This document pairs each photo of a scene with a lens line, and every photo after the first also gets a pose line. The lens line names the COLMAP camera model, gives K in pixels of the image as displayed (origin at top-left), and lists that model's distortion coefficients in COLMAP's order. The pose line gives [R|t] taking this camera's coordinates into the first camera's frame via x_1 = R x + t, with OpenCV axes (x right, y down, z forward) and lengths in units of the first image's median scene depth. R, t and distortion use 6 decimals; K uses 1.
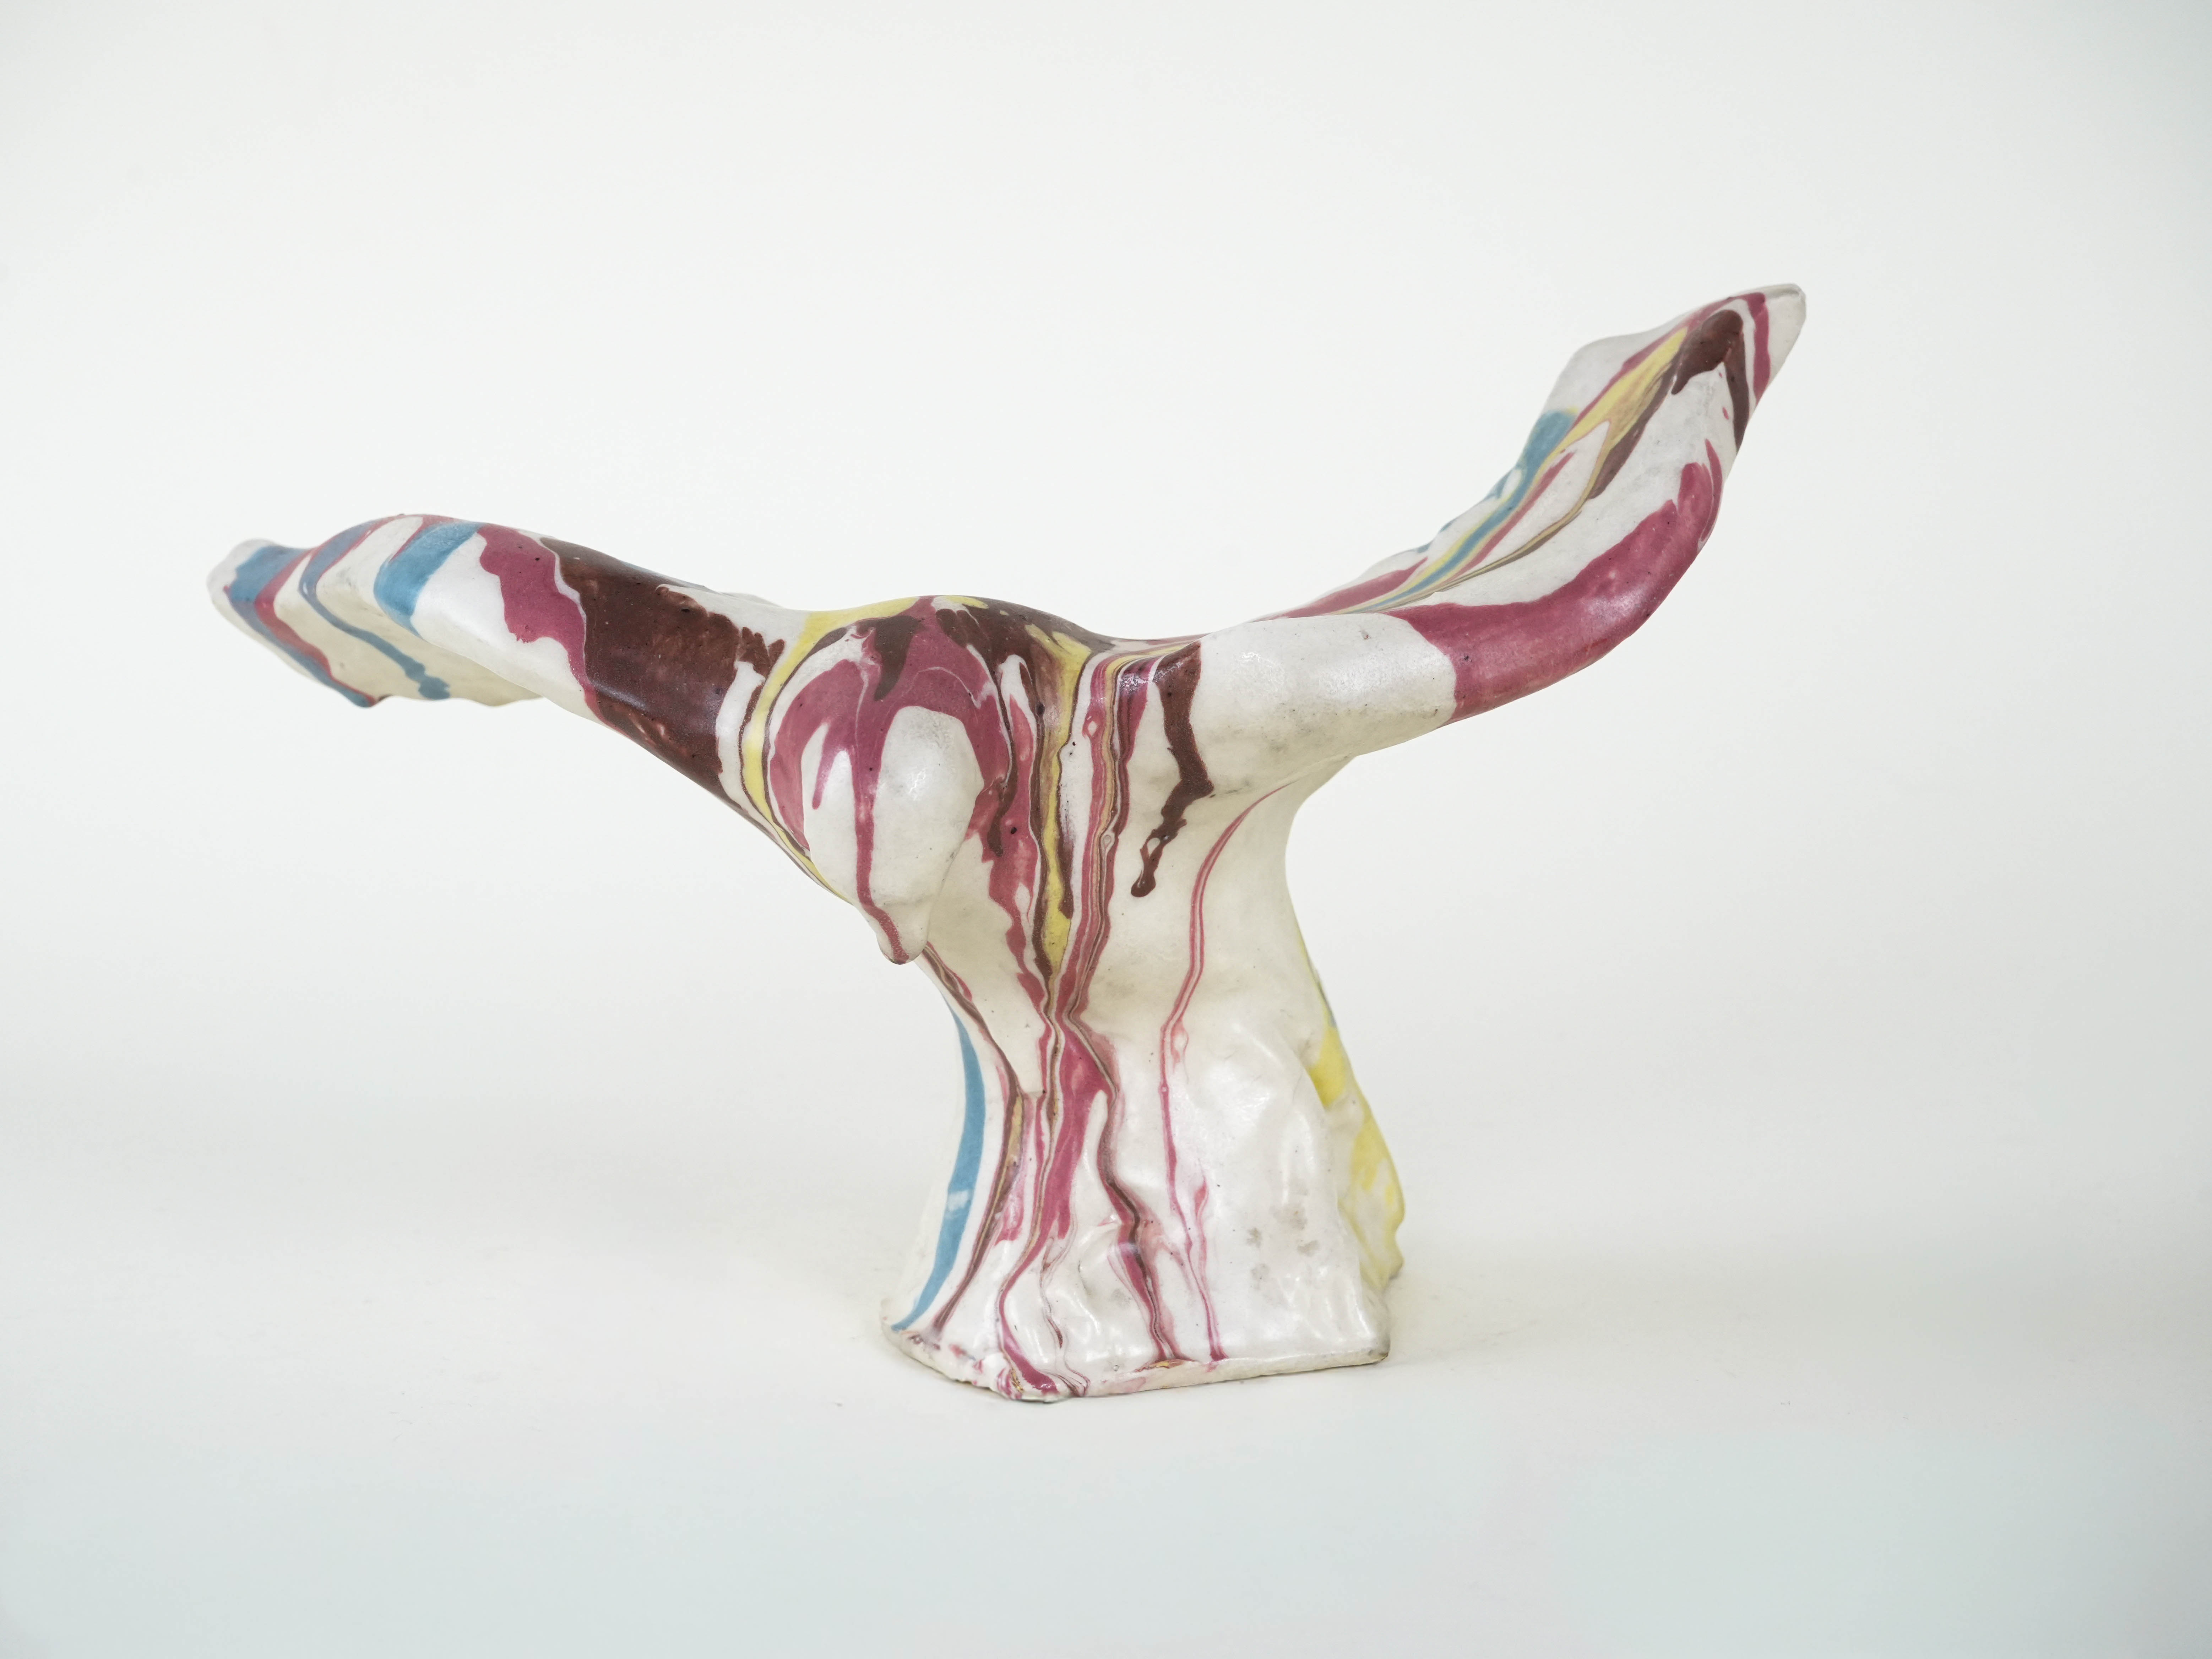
lens RADIAL K [[3535.5, 0, 1106.0], [0, 3535.5, 829.5], [0, 0, 1]] dist [0.007433, 0.008570]
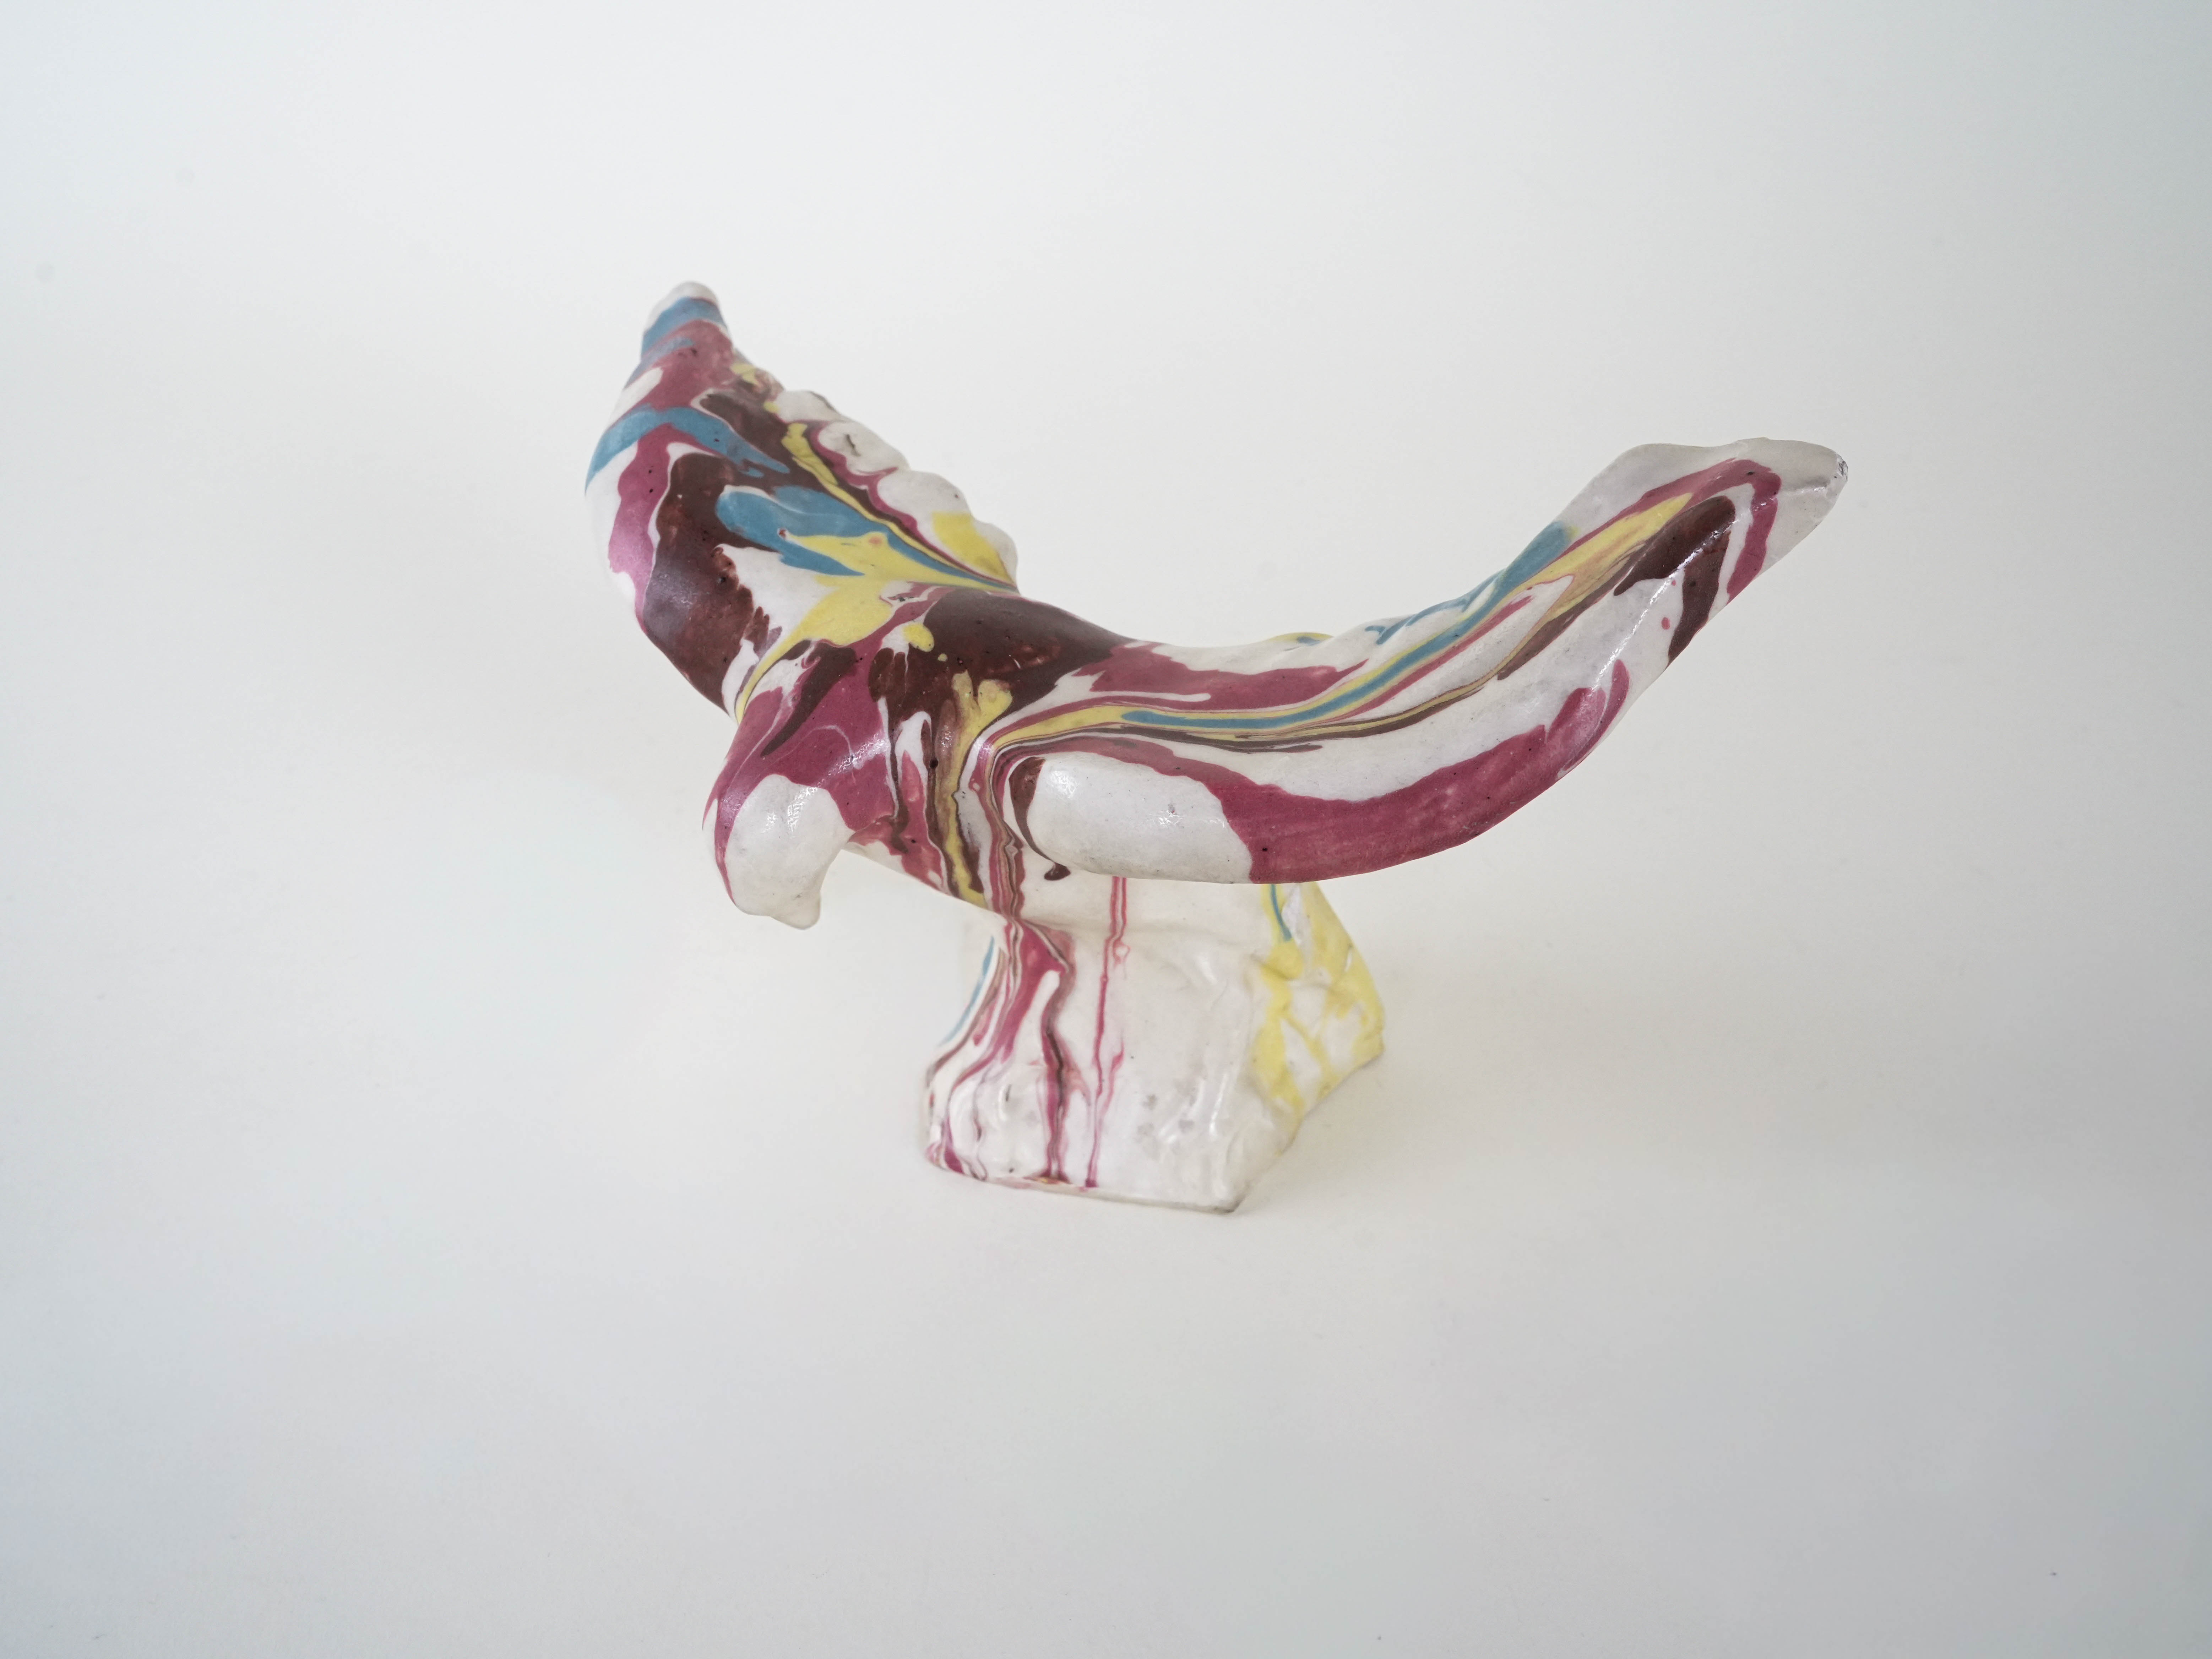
lens RADIAL K [[1902.8, 0, 1106.0], [0, 1902.8, 829.5], [0, 0, 1]] dist [0.005378, 0.000521]
pose [[0.875924, 0.319642, -0.361368, 0.252740], [-0.116919, 0.867340, 0.483788, -0.310468], [0.468068, -0.381510, 0.797096, 0.496434]]
